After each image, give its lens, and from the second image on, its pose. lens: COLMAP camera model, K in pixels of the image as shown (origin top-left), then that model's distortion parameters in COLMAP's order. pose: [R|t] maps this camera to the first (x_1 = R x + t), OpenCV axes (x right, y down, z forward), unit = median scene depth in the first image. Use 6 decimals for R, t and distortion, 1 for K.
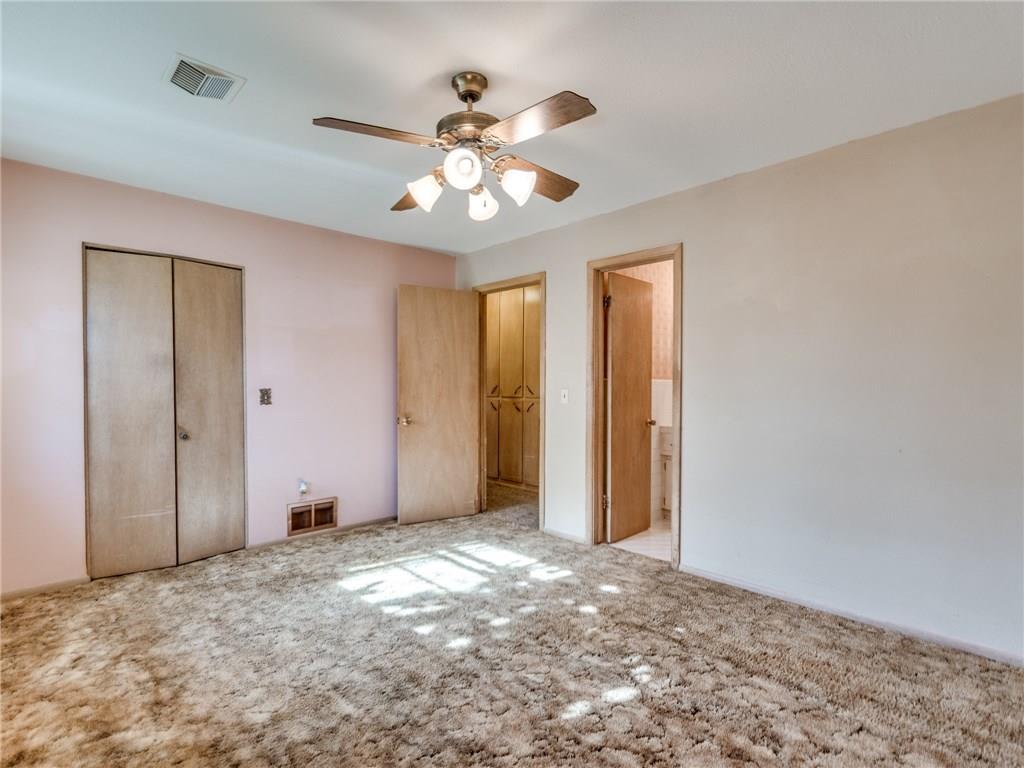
lens RADIAL K [[496.2, 0, 512.3], [0, 496.2, 395.2], [0, 0, 1]] dist [0.000729, -0.010482]
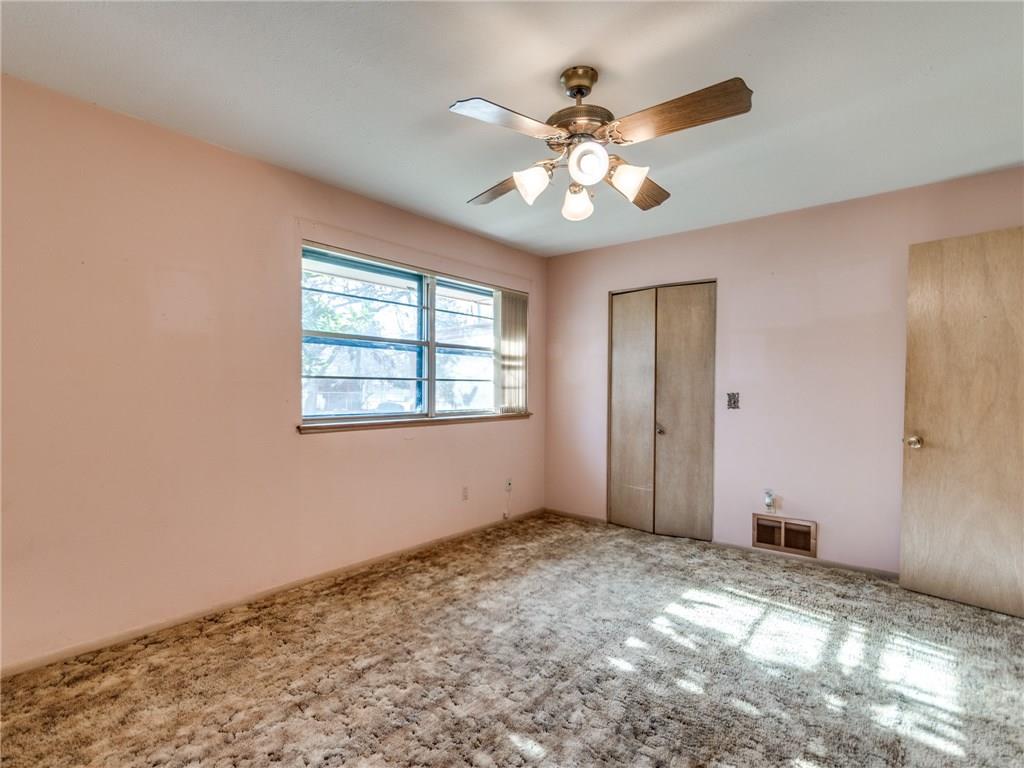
lens RADIAL K [[513.1, 0, 495.4], [0, 513.1, 407.1], [0, 0, 1]] dist [0.003007, -0.012646]
pose [[0.117257, 0.032020, -0.992585, 0.552199], [-0.024200, 0.999275, 0.029377, -0.004047], [0.992807, 0.020576, 0.117947, 0.441194]]
